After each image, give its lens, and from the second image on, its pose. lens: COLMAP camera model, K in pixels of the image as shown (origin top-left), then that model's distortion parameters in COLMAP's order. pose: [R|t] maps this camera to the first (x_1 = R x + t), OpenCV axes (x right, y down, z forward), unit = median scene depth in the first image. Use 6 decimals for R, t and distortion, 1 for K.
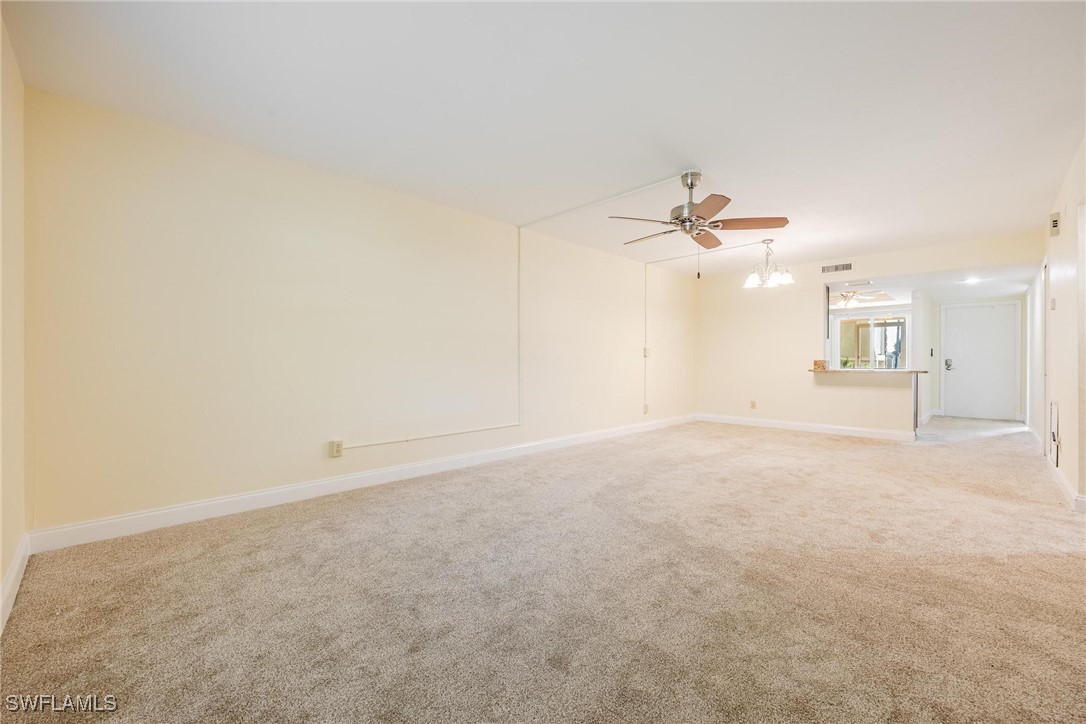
lens RADIAL K [[443.9, 0, 543.9], [0, 443.9, 364.7], [0, 0, 1]] dist [0.000455, 0.001148]
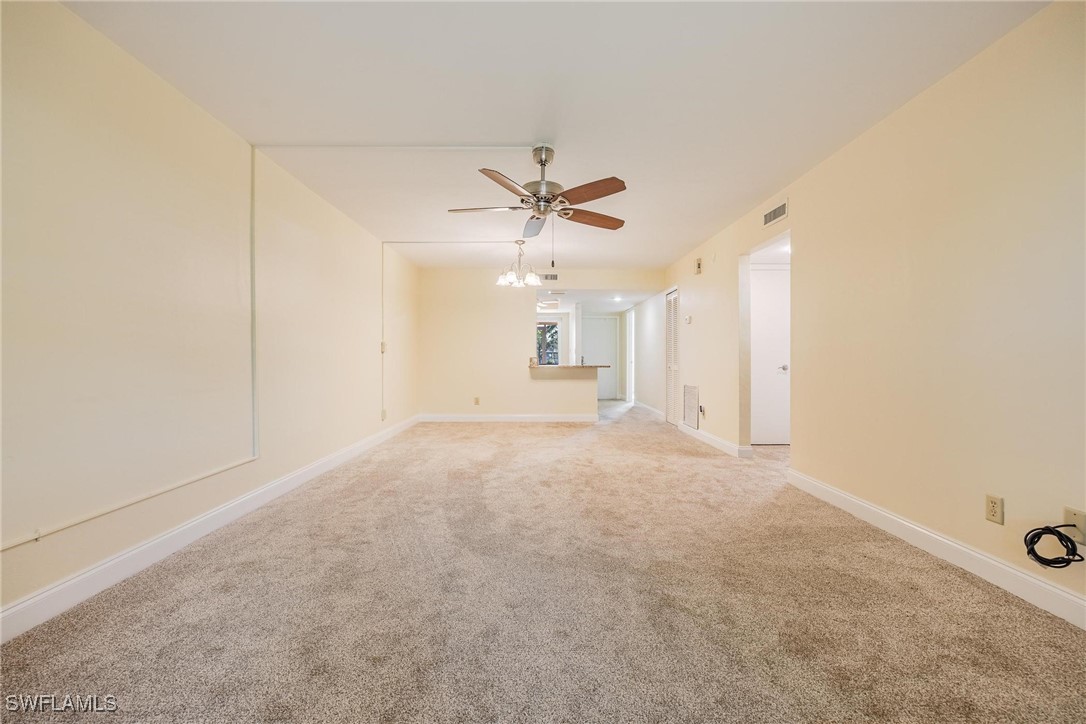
lens RADIAL K [[443.9, 0, 540.9], [0, 443.9, 360.6], [0, 0, 1]] dist [0.000455, 0.001148]
pose [[0.698913, -0.004980, 0.715189, -0.285041], [0.005995, 0.999981, 0.001105, -0.004331], [-0.715181, 0.003515, 0.698930, 0.345568]]
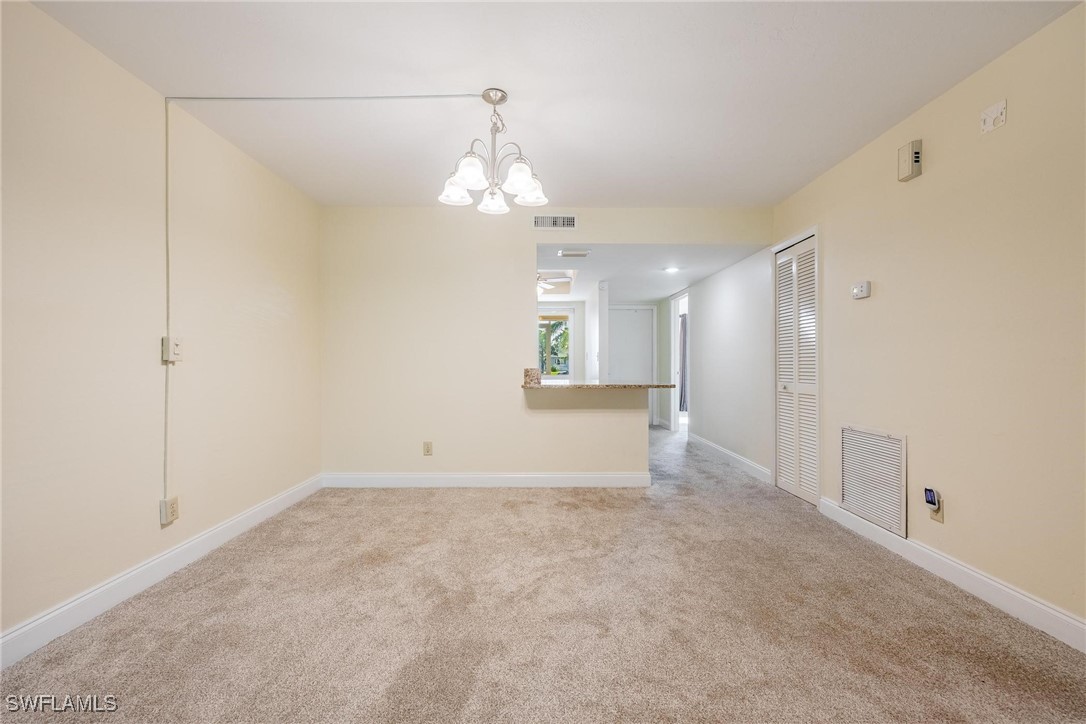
lens RADIAL K [[451.7, 0, 540.3], [0, 451.7, 360.7], [0, 0, 1]] dist [0.002694, -0.000554]
pose [[0.704762, 0.001797, 0.709441, 0.316969], [0.007167, 0.999928, -0.009652, -0.024989], [-0.709407, 0.011887, 0.704698, 0.936575]]
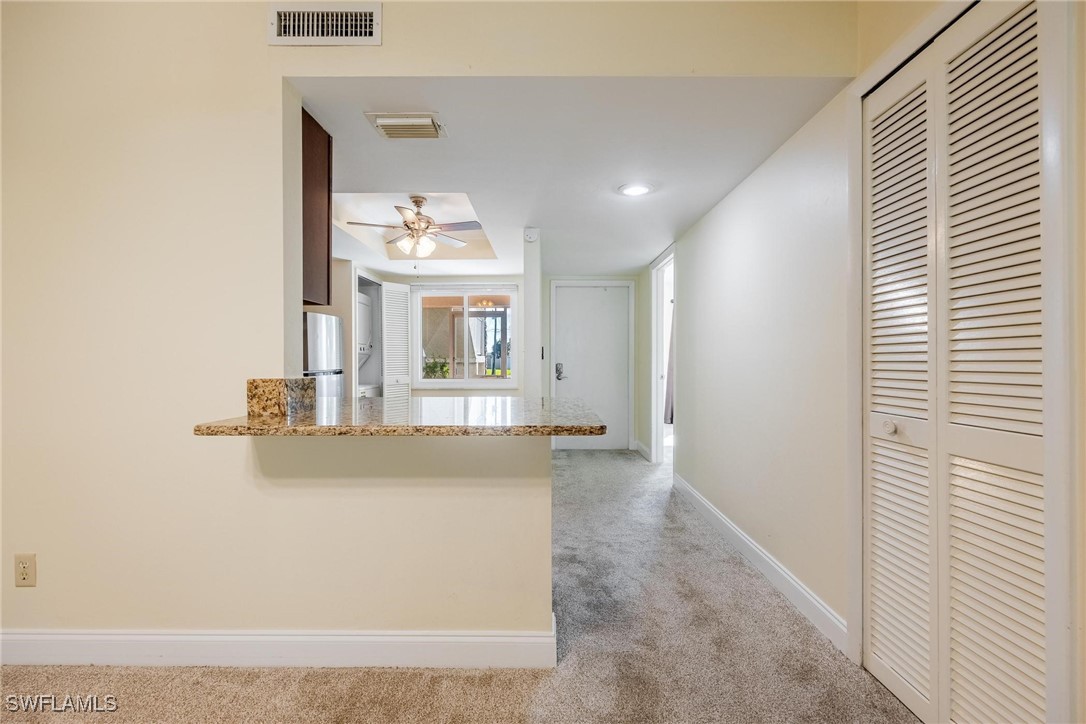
lens RADIAL K [[443.9, 0, 544.3], [0, 443.9, 360.8], [0, 0, 1]] dist [0.000455, 0.001148]
pose [[0.707684, -0.002501, 0.706525, 0.935699], [0.007261, 0.999967, -0.003733, -0.031177], [-0.706492, 0.007772, 0.707678, 1.203642]]
